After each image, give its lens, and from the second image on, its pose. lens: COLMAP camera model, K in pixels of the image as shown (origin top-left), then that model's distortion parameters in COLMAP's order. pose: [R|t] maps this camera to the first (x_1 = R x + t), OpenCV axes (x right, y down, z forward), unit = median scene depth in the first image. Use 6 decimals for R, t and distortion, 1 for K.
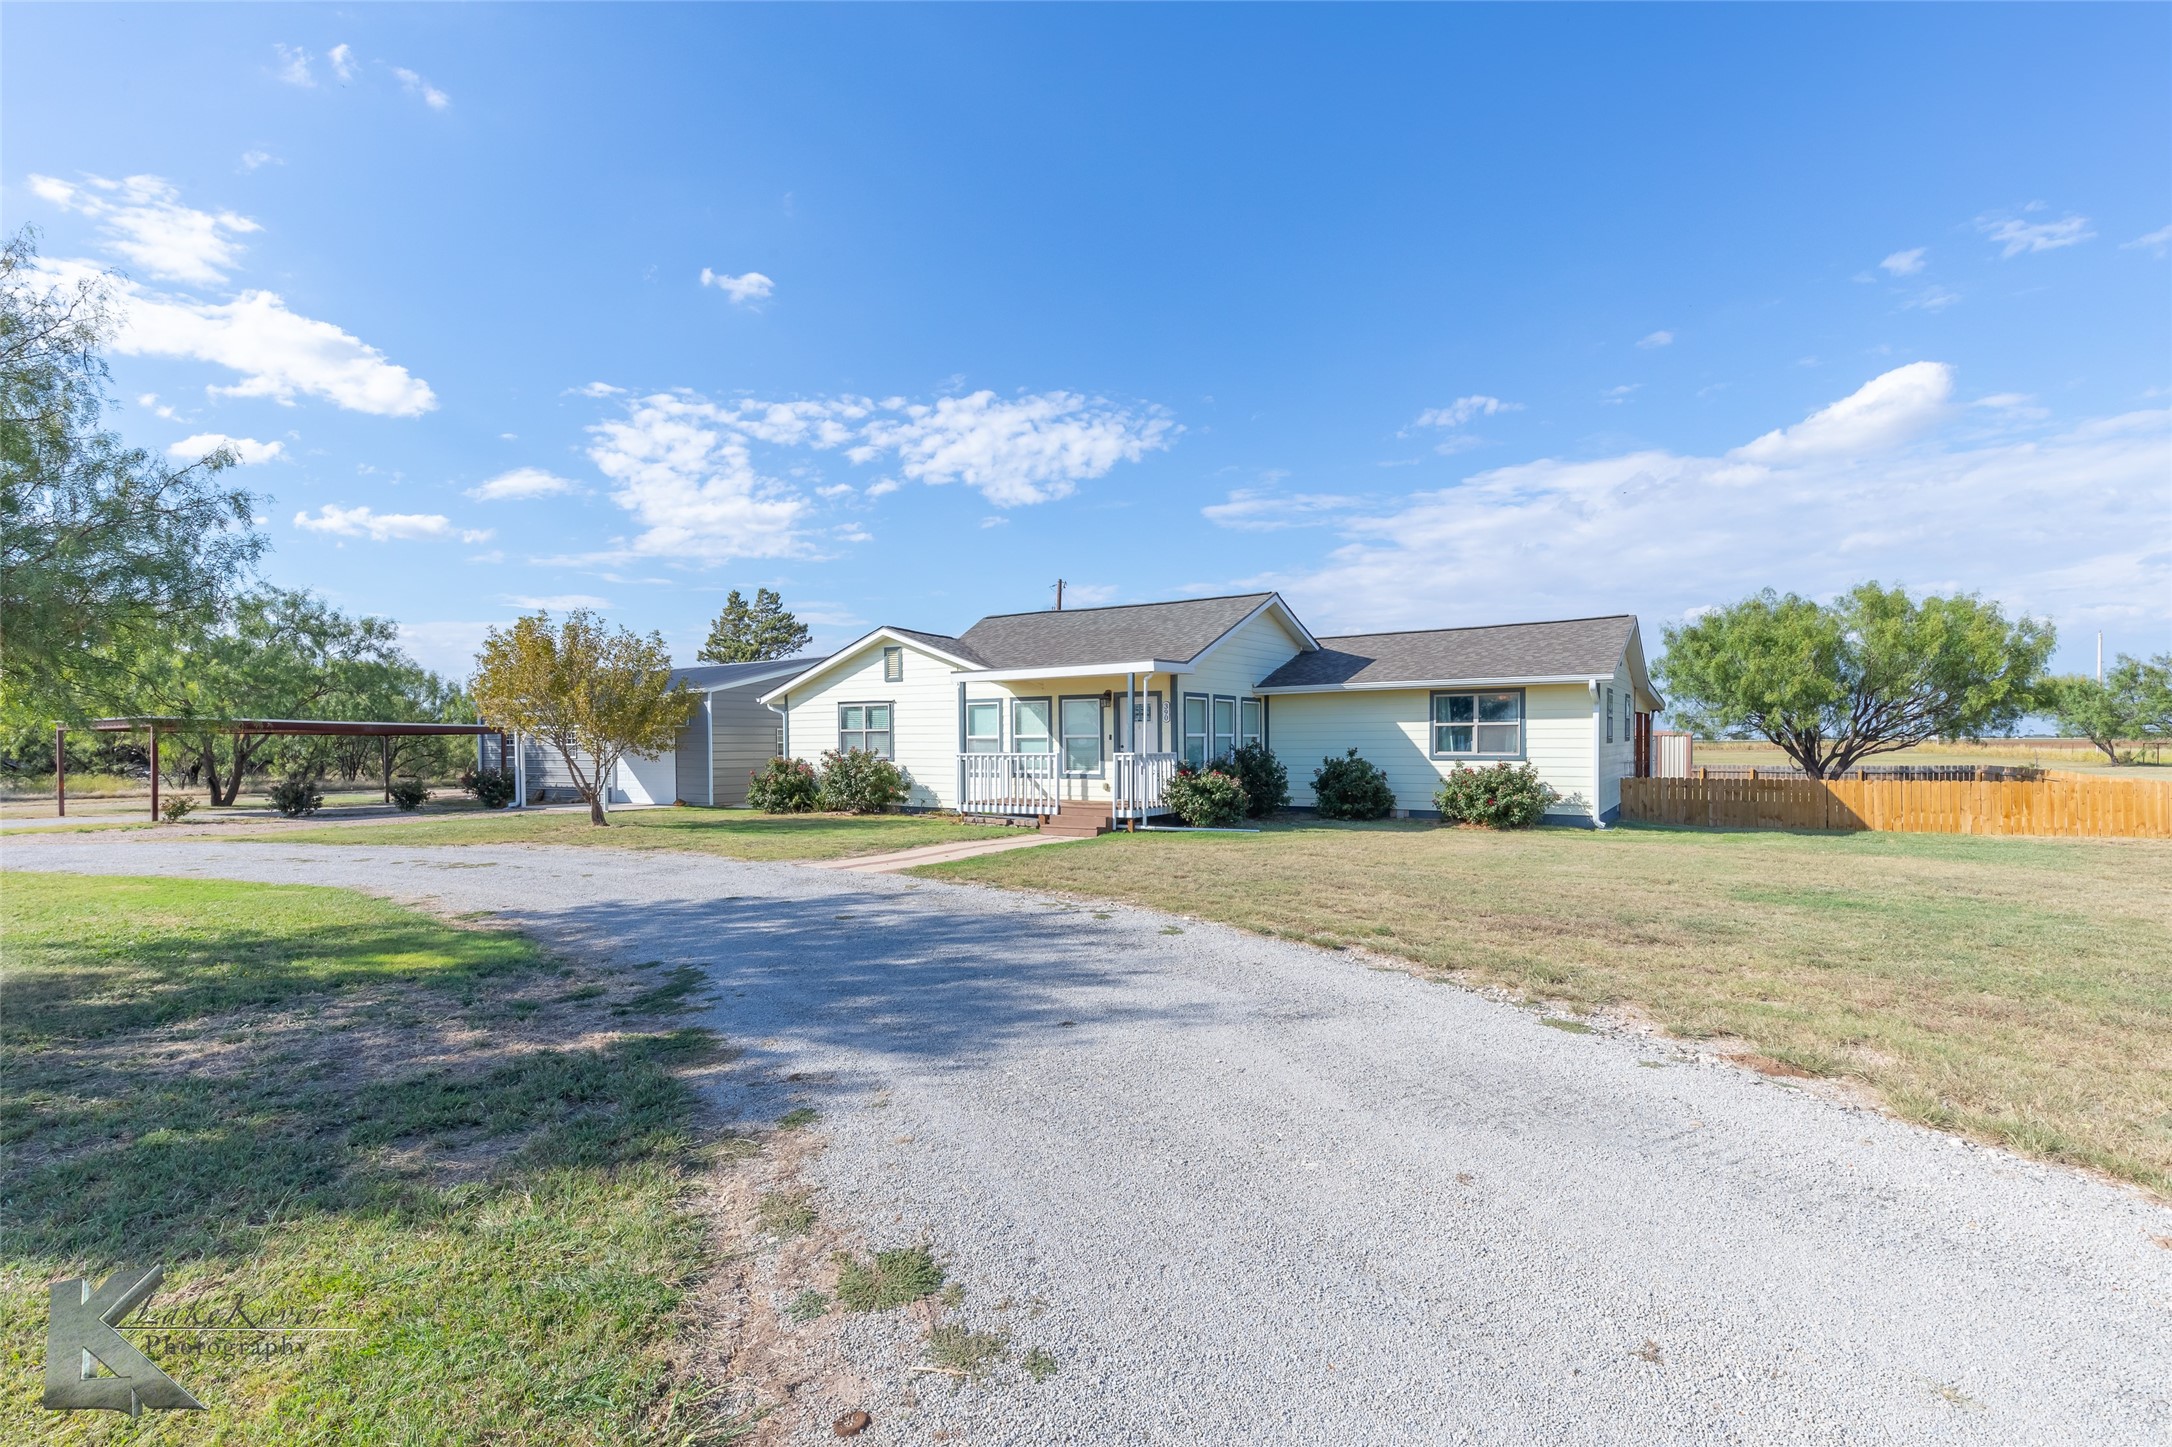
lens RADIAL K [[1038.3, 0, 1082.5], [0, 1038.3, 718.7], [0, 0, 1]] dist [0.003174, 0.000335]
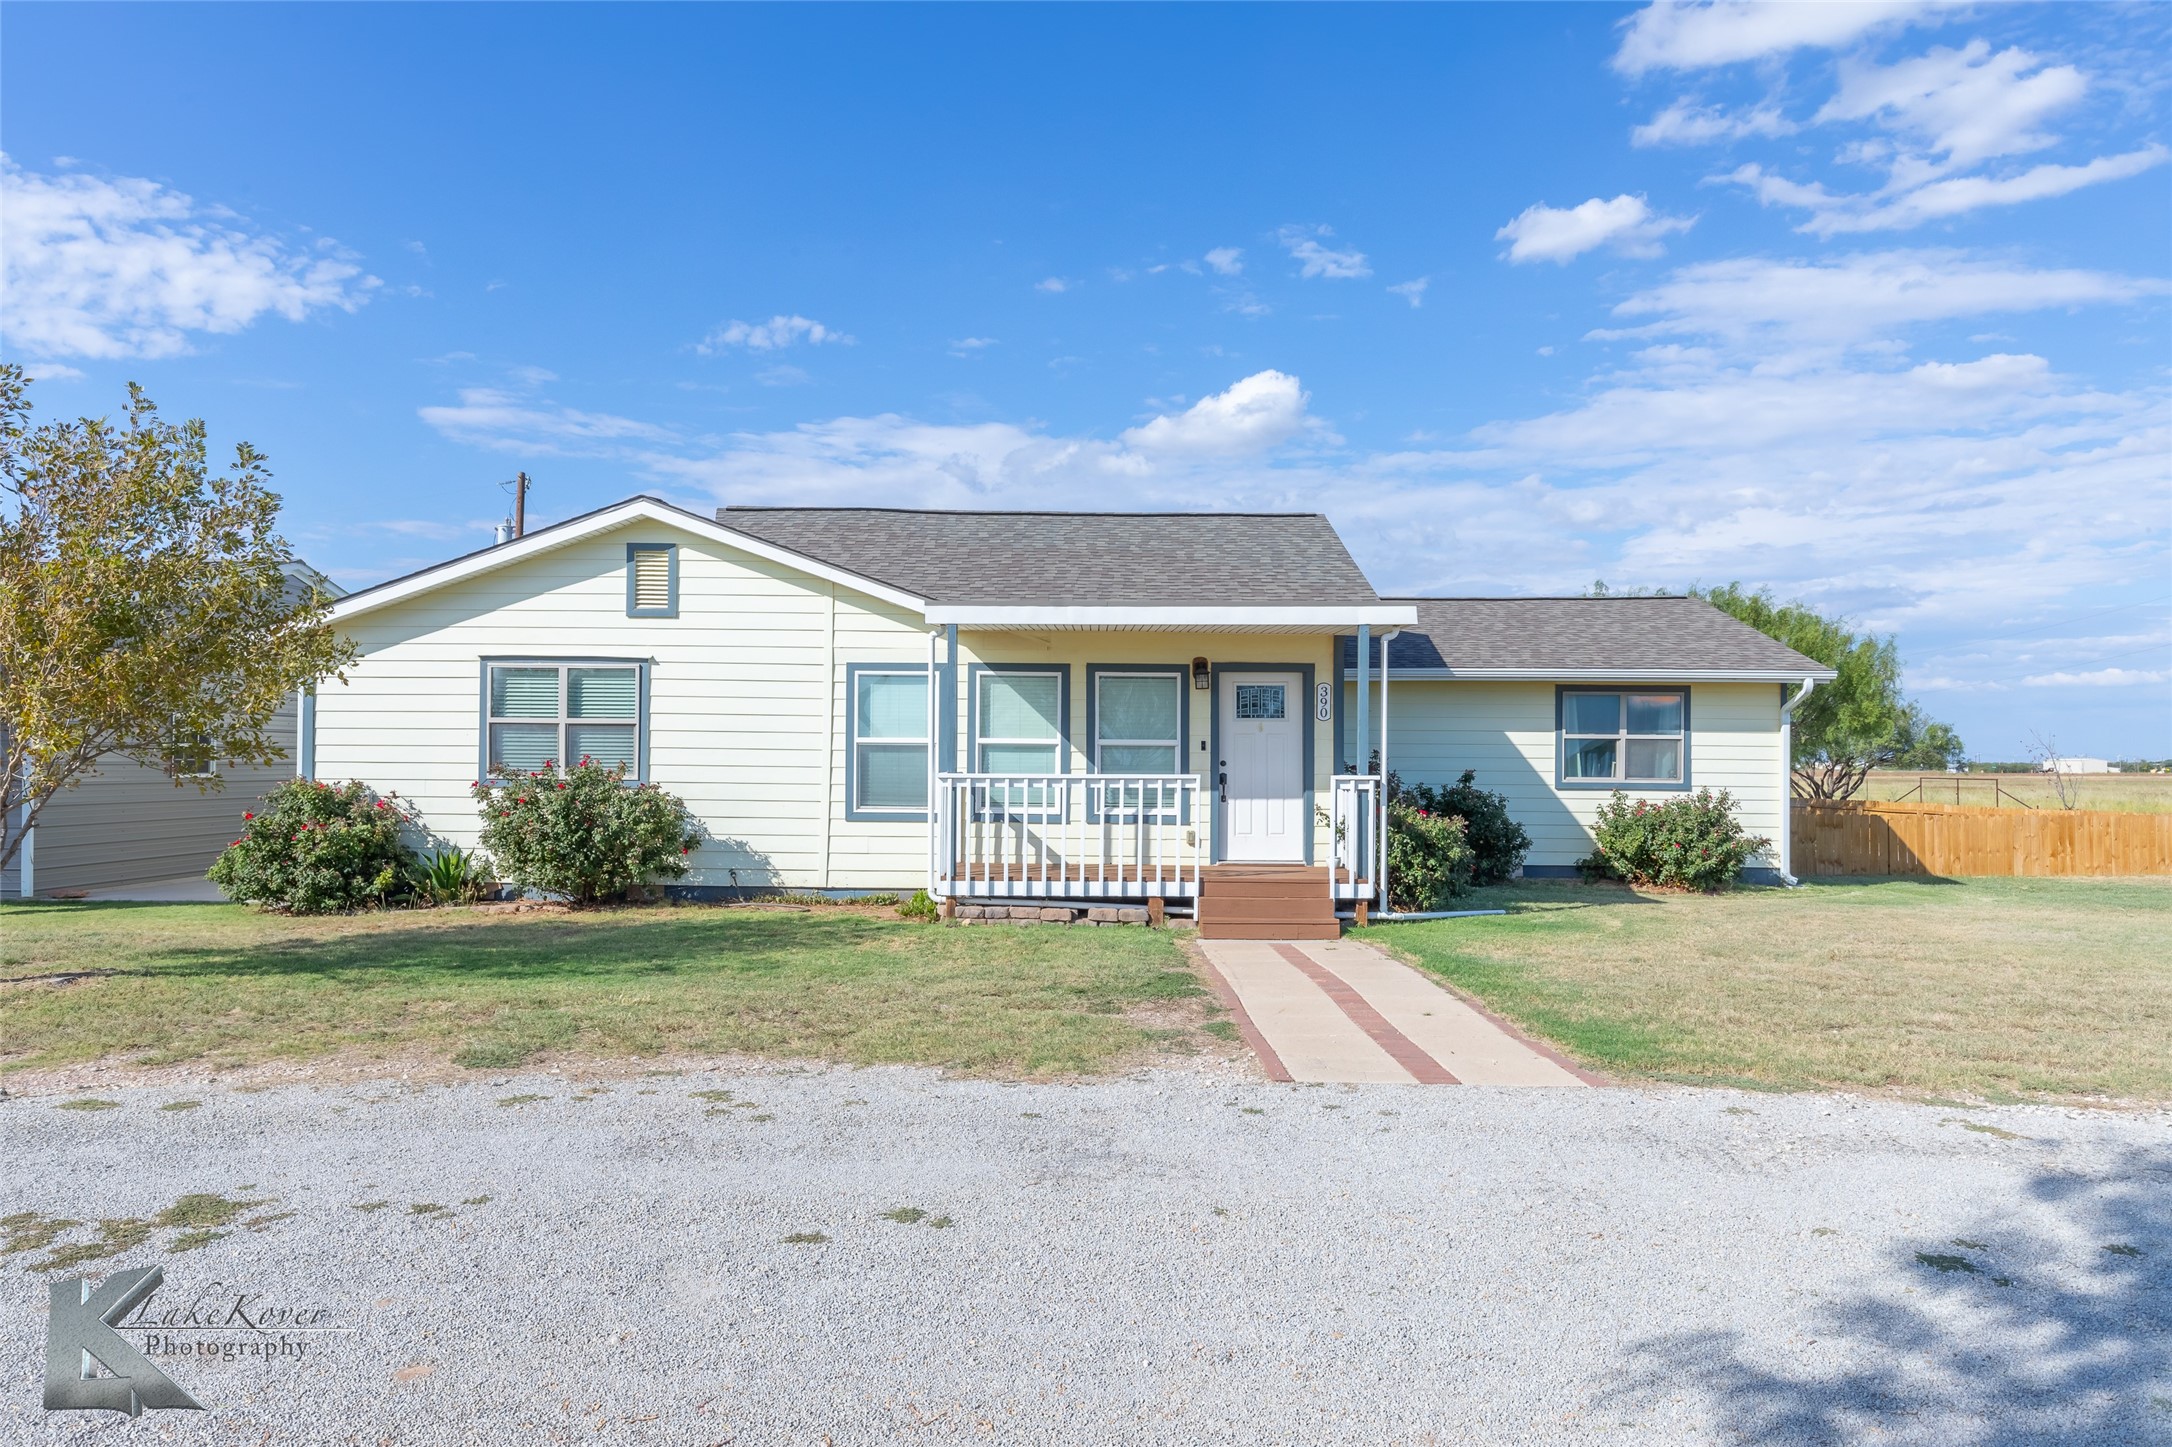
lens RADIAL K [[1391.3, 0, 1062.8], [0, 1391.3, 771.8], [0, 0, 1]] dist [0.000753, 0.002994]
pose [[0.838244, 0.009090, 0.545220, -0.409995], [-0.024330, 0.999489, 0.020743, 0.017414], [-0.544753, -0.030653, 0.838036, 0.424592]]
